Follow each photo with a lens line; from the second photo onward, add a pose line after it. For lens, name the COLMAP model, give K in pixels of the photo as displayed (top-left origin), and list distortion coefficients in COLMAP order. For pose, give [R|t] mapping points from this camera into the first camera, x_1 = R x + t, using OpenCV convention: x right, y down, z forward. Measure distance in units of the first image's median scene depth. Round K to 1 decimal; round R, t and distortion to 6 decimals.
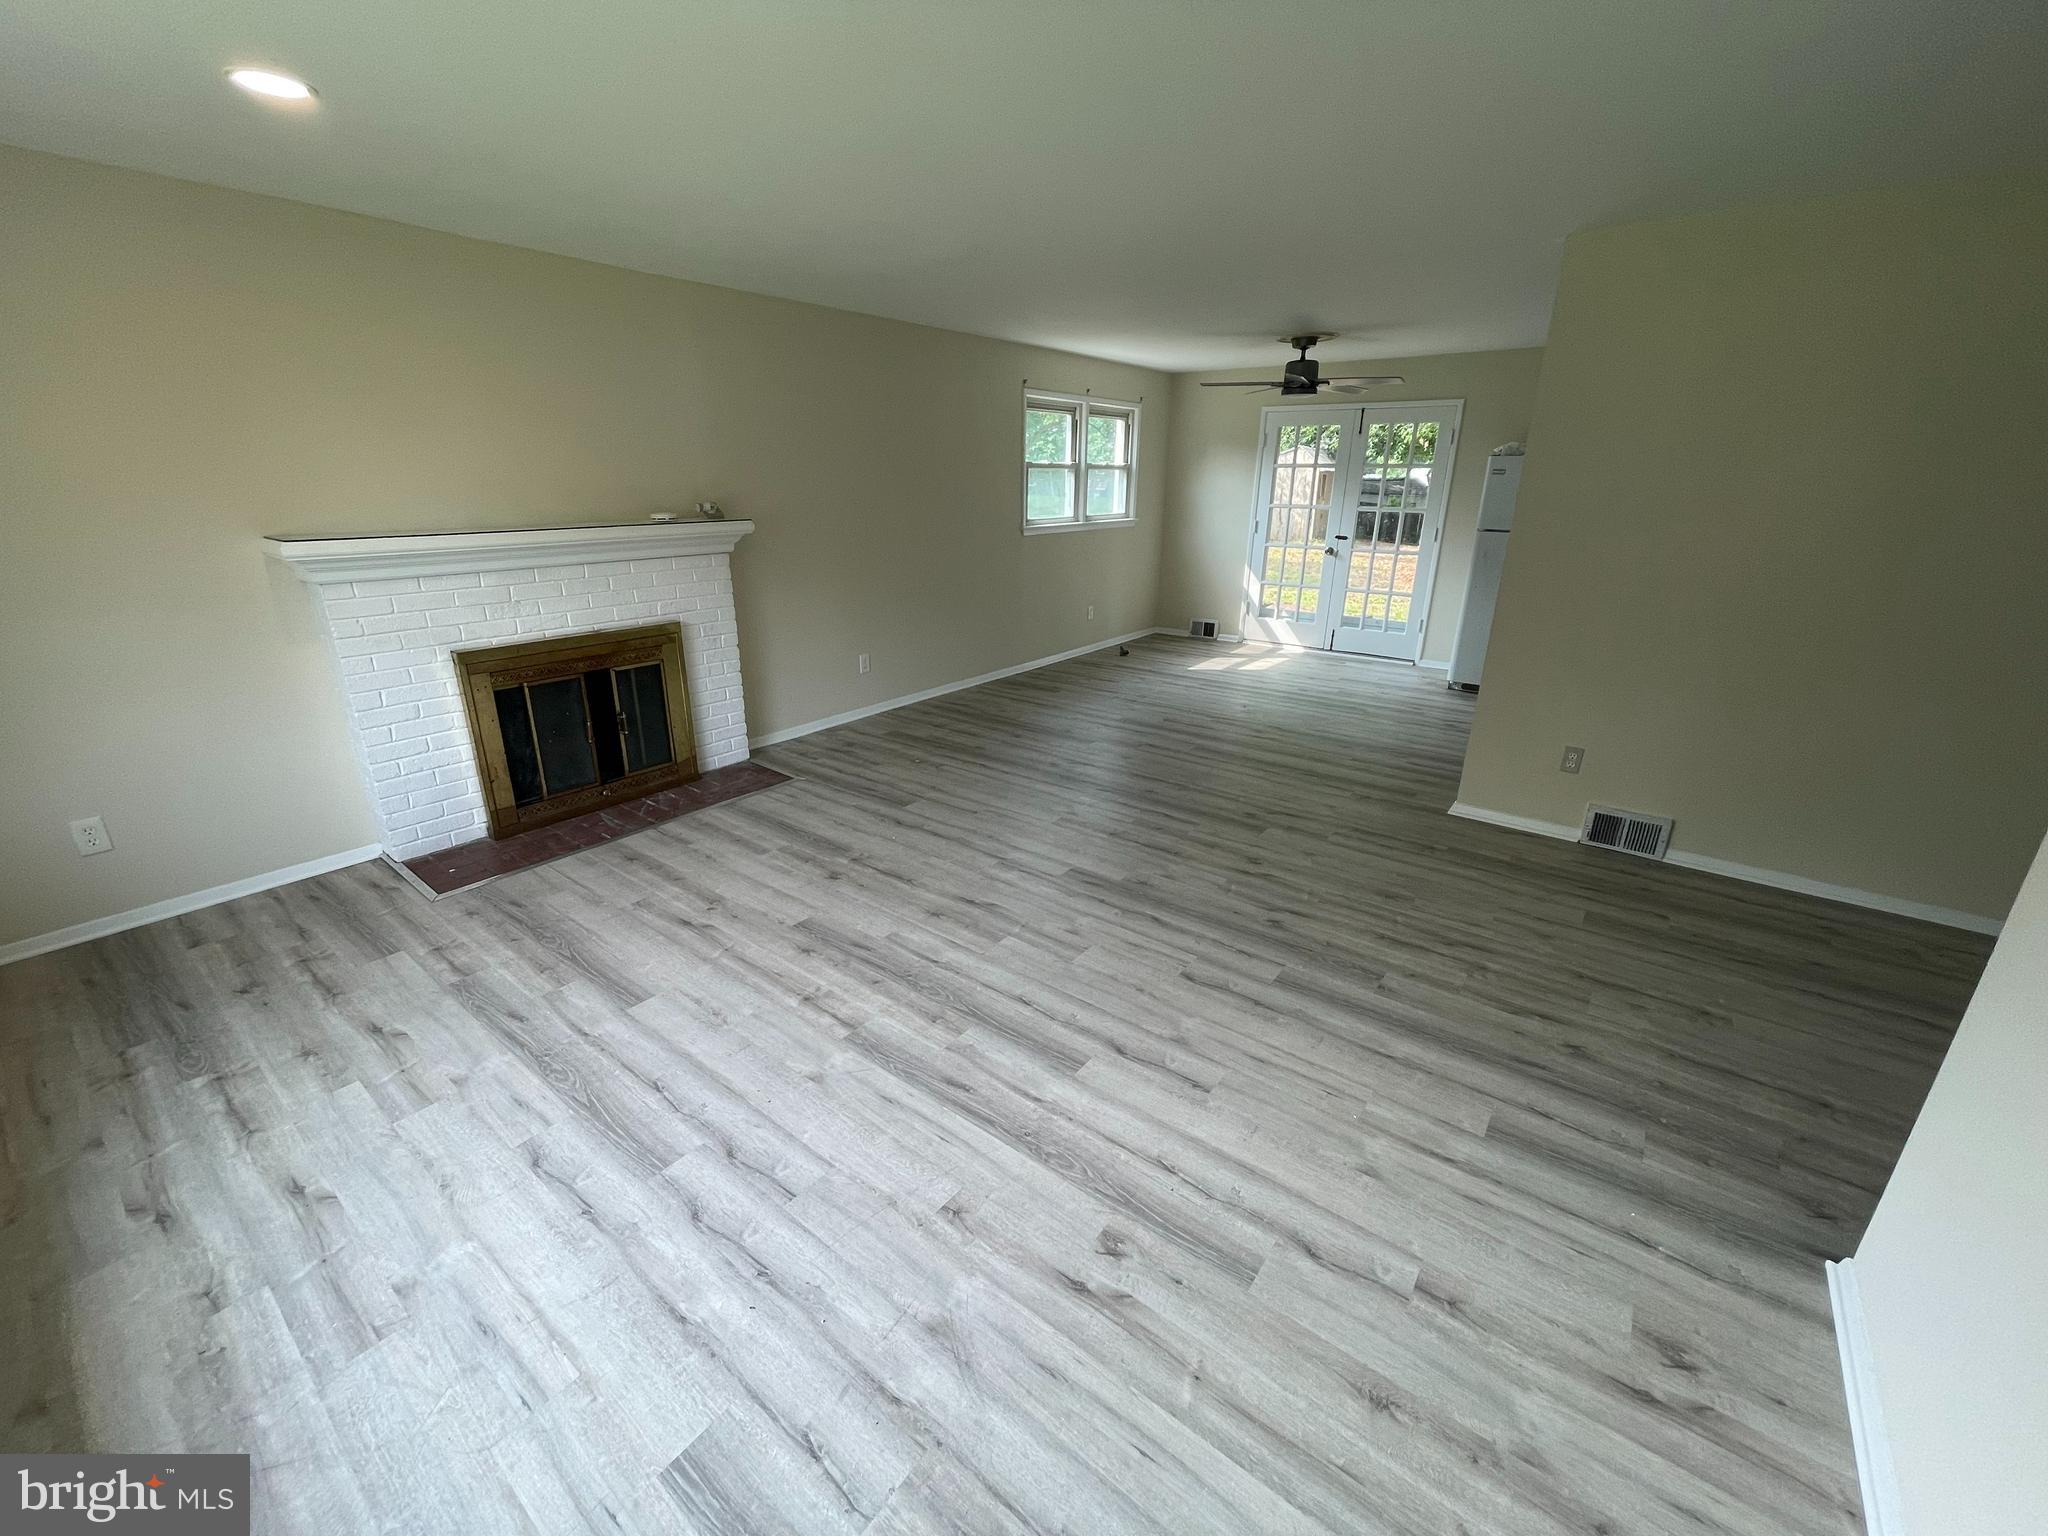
lens RADIAL K [[827.9, 0, 1009.9], [0, 827.9, 765.7], [0, 0, 1]] dist [-0.001463, 0.001666]
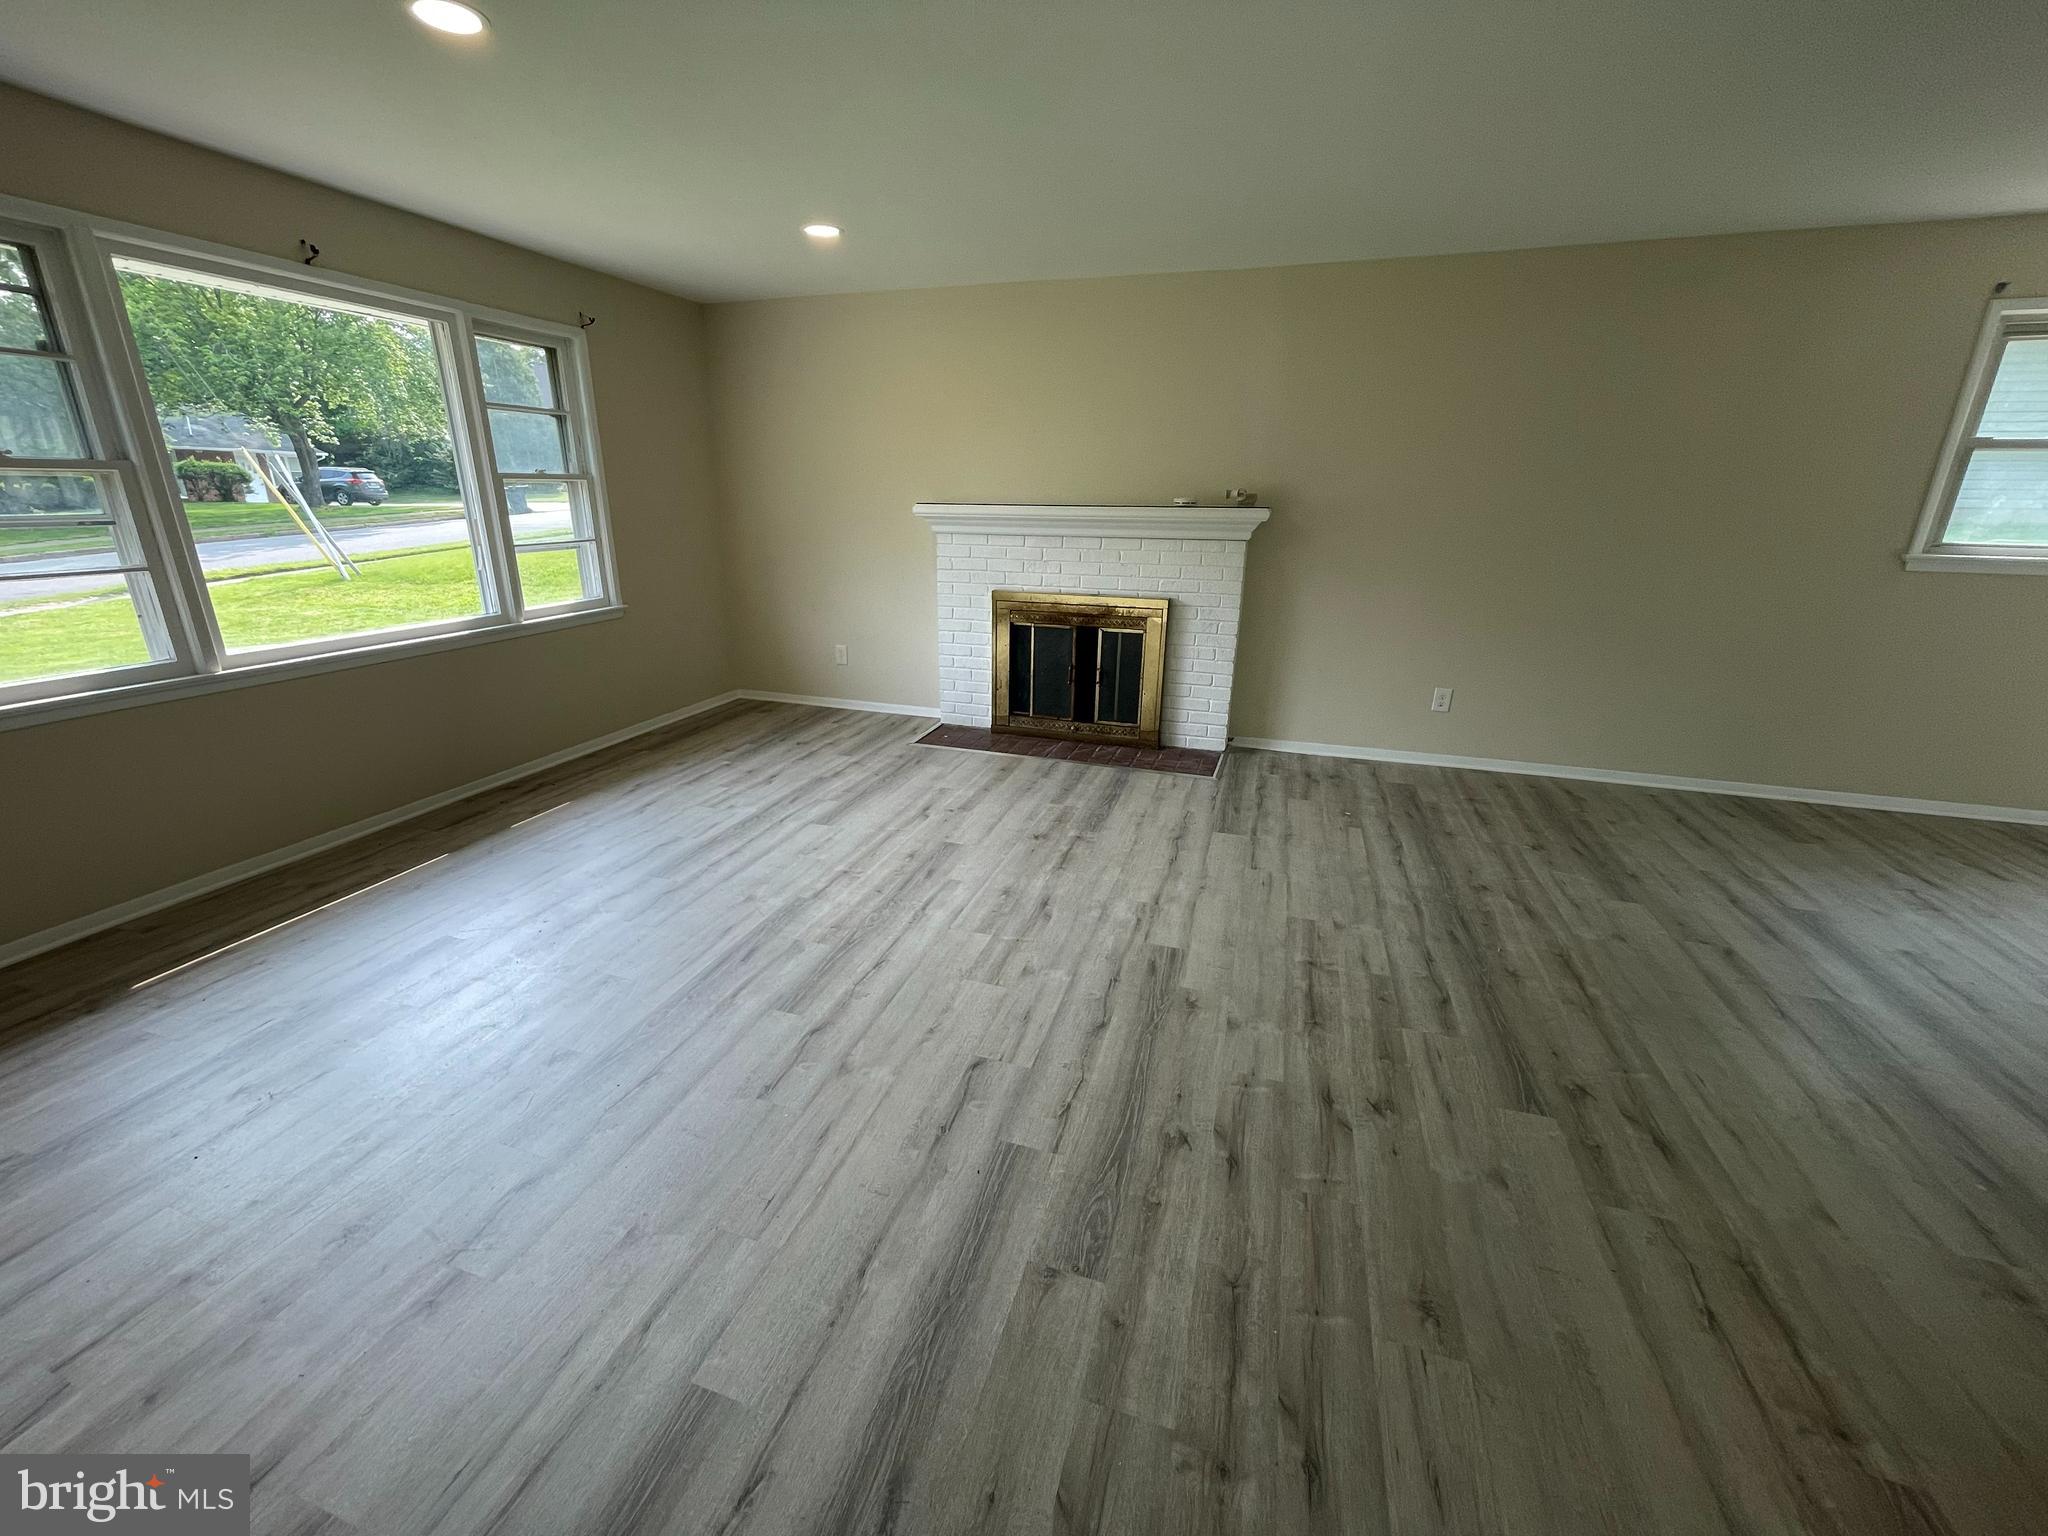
lens RADIAL K [[827.9, 0, 1010.2], [0, 827.9, 771.6], [0, 0, 1]] dist [-0.001463, 0.001666]
pose [[0.339192, 0.300143, -0.891551, 0.699957], [-0.320569, 0.927889, 0.190416, -0.133066], [0.884412, 0.221216, 0.410949, 0.538326]]
